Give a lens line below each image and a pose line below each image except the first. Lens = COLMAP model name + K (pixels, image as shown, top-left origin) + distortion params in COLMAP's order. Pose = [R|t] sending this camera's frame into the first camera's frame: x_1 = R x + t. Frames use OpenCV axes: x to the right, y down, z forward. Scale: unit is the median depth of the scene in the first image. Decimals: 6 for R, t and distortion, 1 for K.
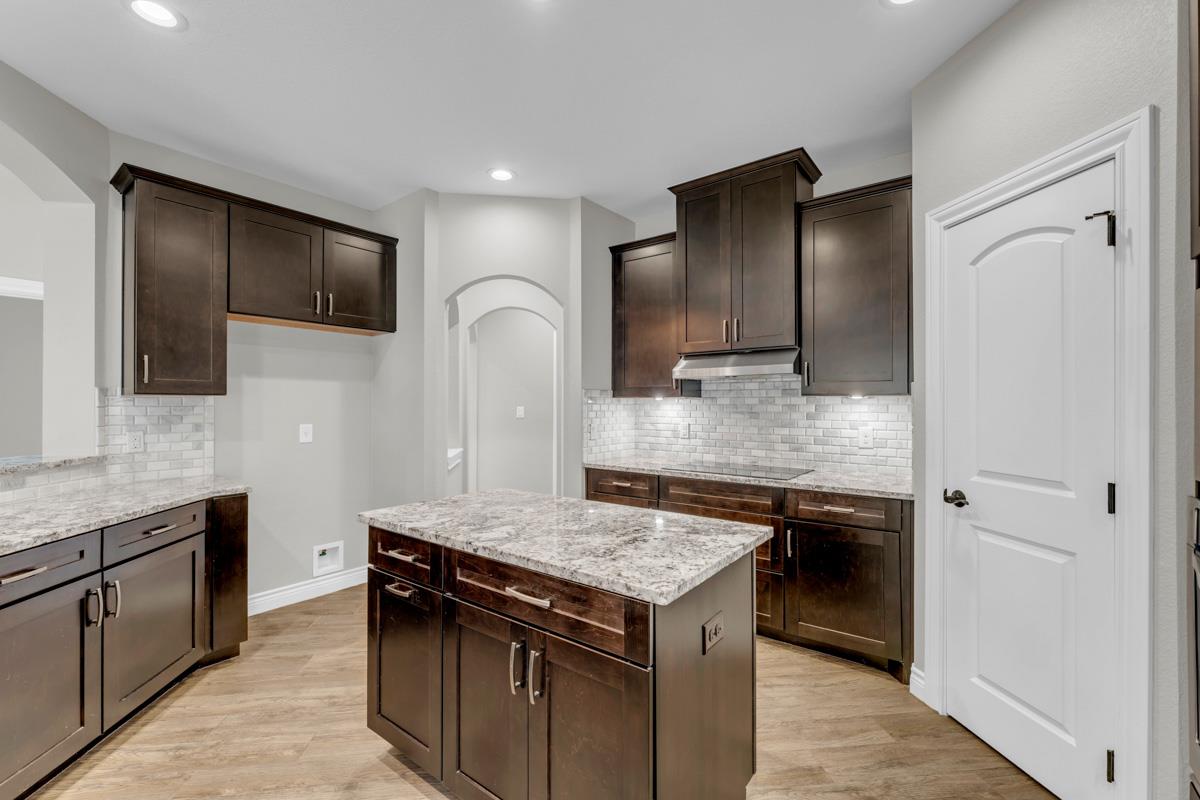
lens RADIAL K [[499.3, 0, 602.2], [0, 499.3, 401.3], [0, 0, 1]] dist [-0.001805, -0.000036]
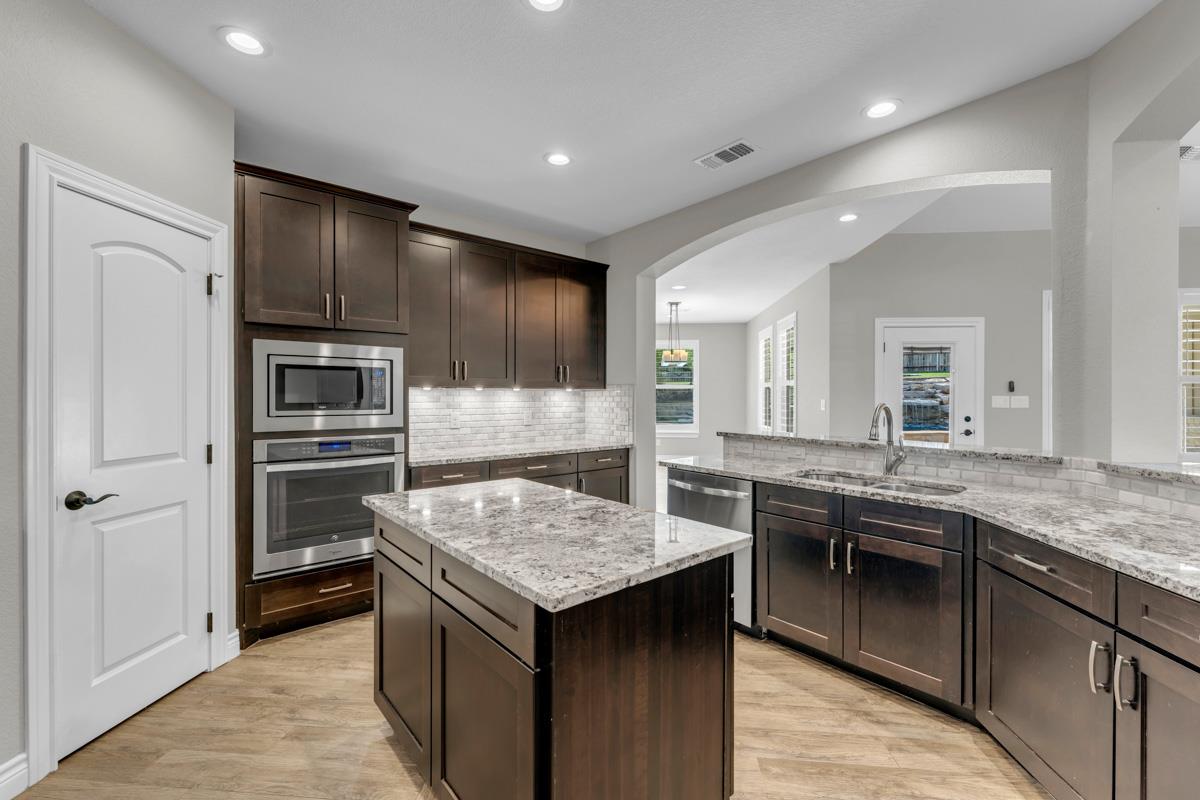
lens RADIAL K [[499.3, 0, 602.2], [0, 499.3, 401.3], [0, 0, 1]] dist [-0.001805, -0.000036]
pose [[-0.976538, -0.004452, 0.215300, -0.453487], [-0.003511, 0.999983, 0.004751, 0.012721], [-0.215318, 0.003883, -0.976536, 1.916407]]
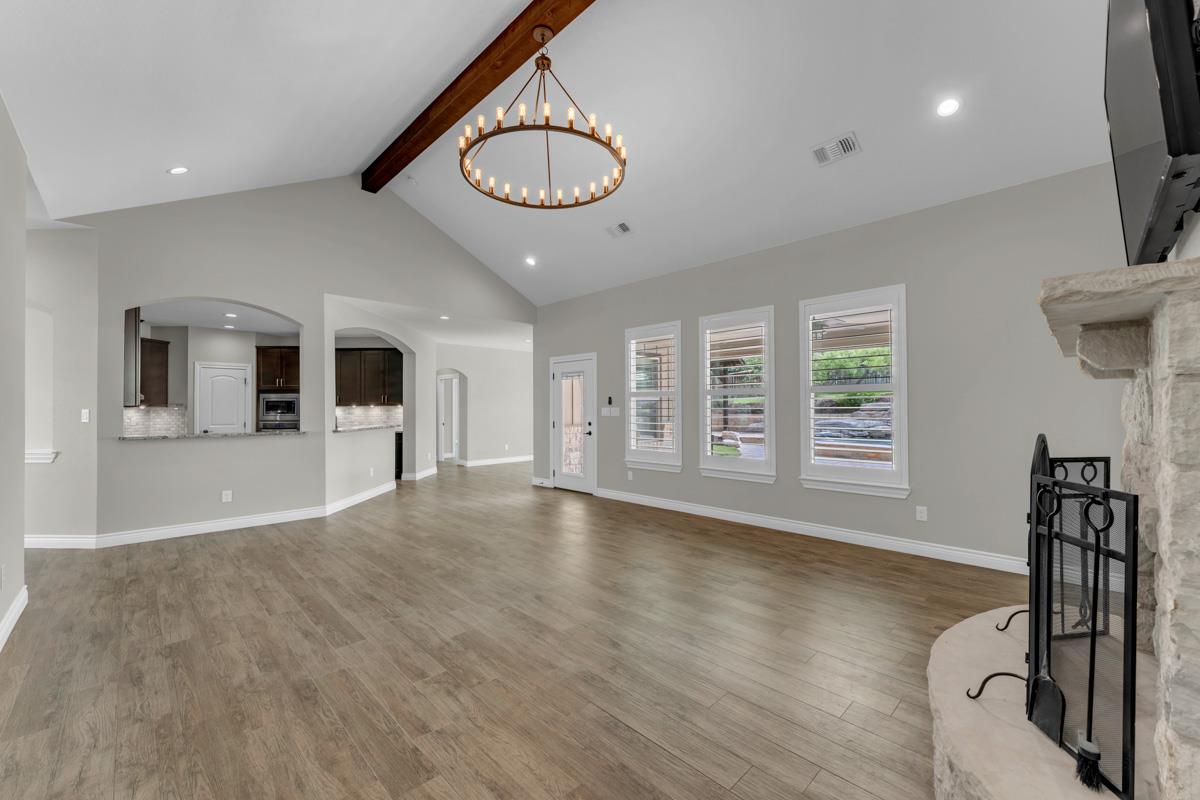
lens RADIAL K [[478.0, 0, 600.8], [0, 478.0, 397.4], [0, 0, 1]] dist [-0.000491, -0.000137]
pose [[-0.604299, 0.019476, 0.796519, -5.220468], [-0.000780, 0.999686, -0.025036, 0.002512], [-0.796757, -0.015750, -0.604094, 0.941366]]
